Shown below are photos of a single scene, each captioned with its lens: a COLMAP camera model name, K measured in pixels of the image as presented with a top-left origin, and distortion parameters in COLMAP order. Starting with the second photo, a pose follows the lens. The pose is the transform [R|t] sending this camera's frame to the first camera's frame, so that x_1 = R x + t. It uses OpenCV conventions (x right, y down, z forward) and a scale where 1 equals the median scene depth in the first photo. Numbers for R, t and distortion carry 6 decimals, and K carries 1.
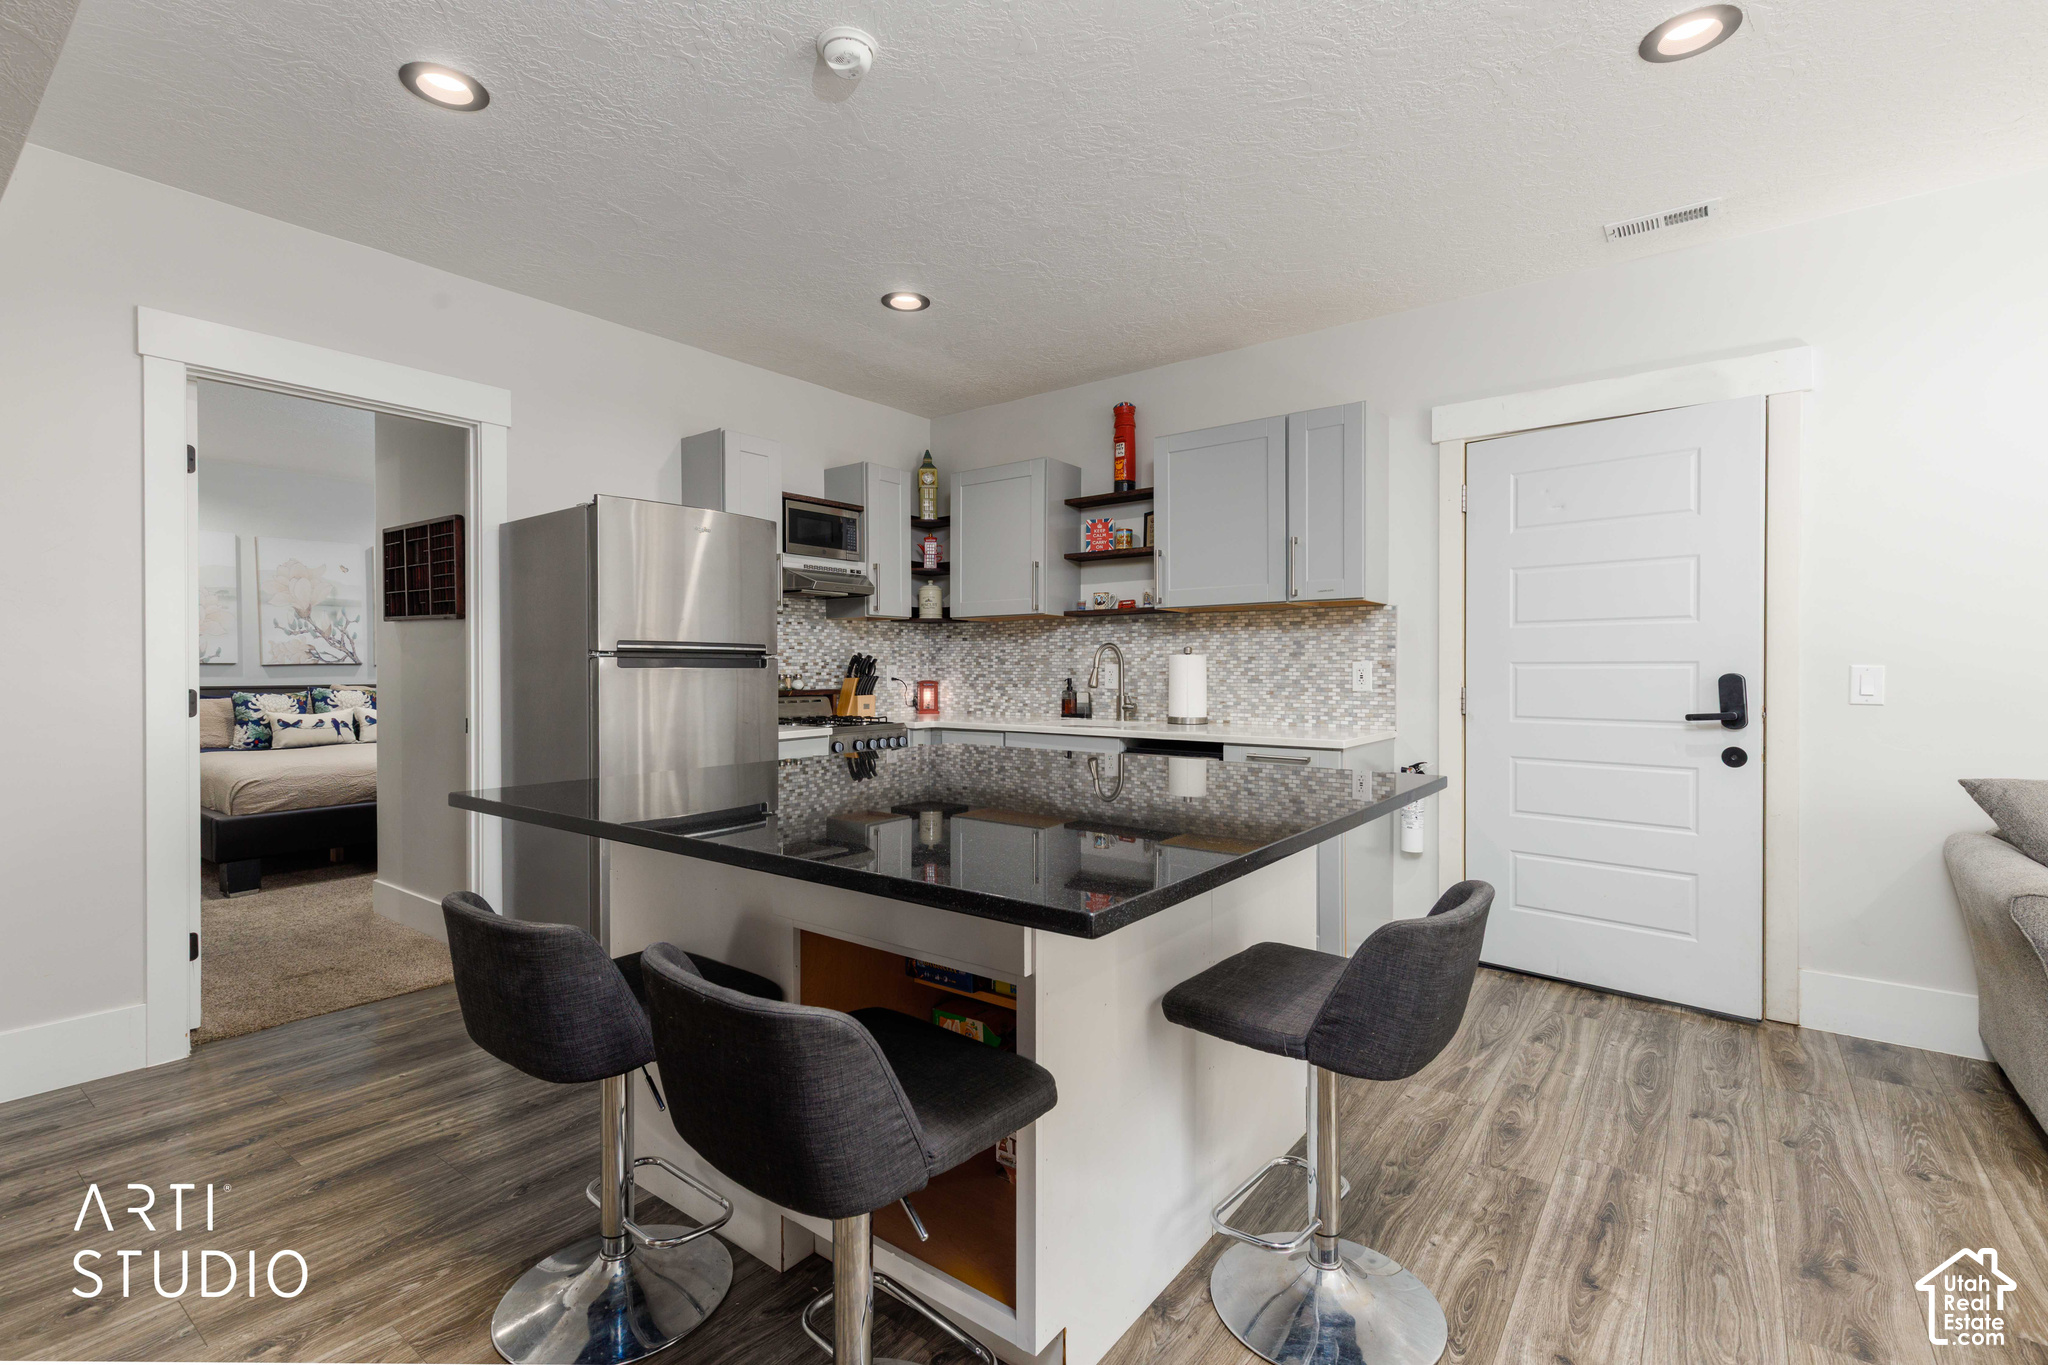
lens RADIAL K [[924.6, 0, 1016.8], [0, 924.6, 675.9], [0, 0, 1]] dist [0.000141, -0.000042]
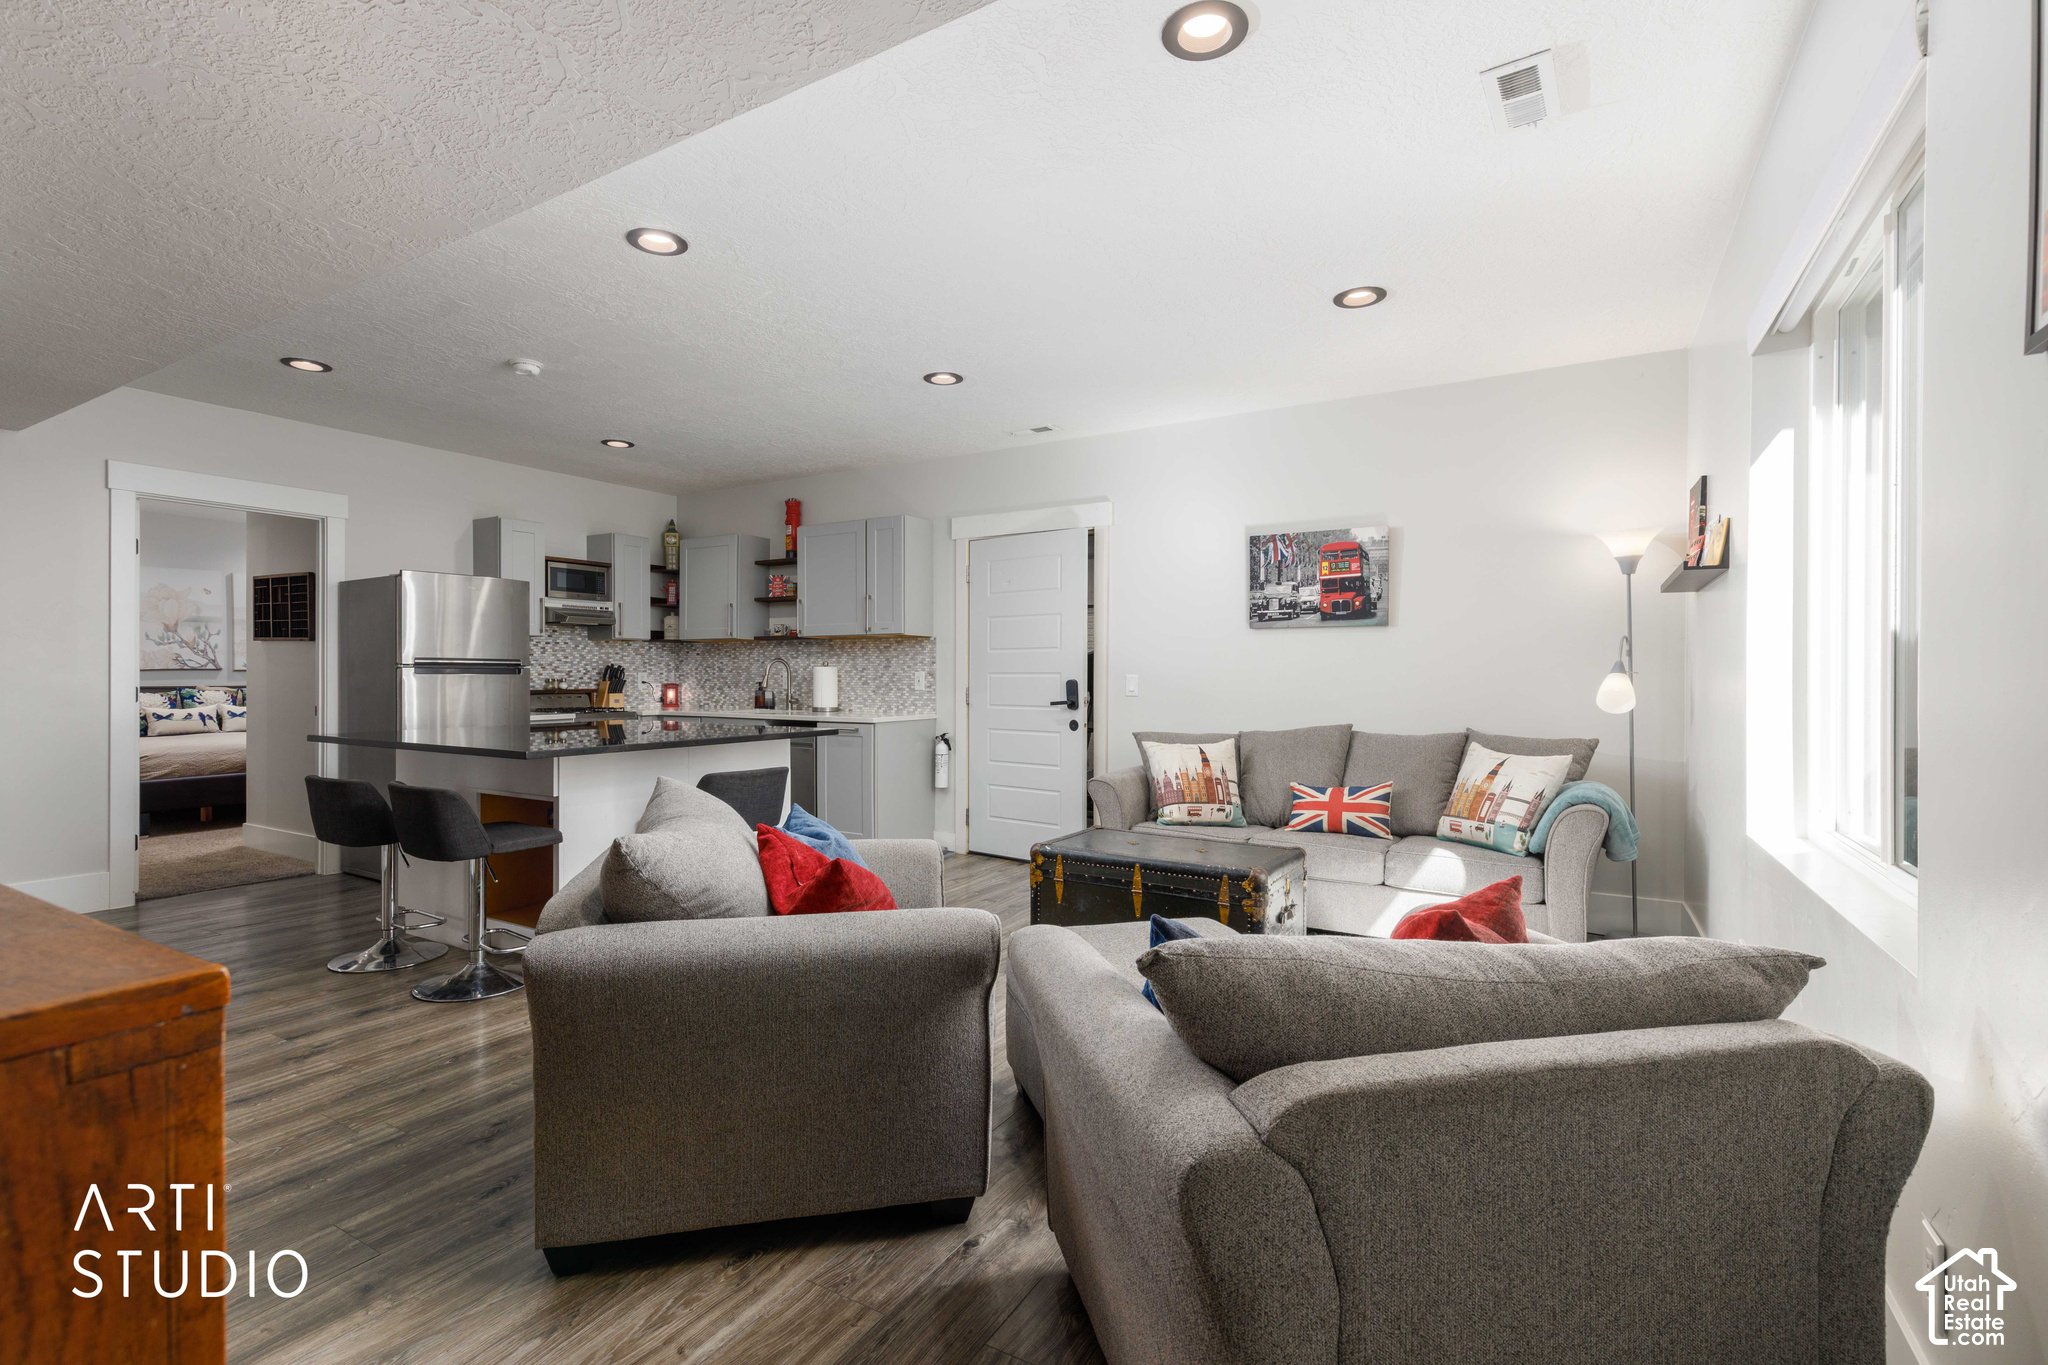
lens RADIAL K [[924.6, 0, 1031.1], [0, 924.6, 678.2], [0, 0, 1]] dist [0.000141, -0.000042]
pose [[0.992434, 0.003077, 0.122745, 0.318266], [-0.002632, 0.999989, -0.003785, 0.001316], [-0.122755, 0.003434, 0.992431, -0.539960]]
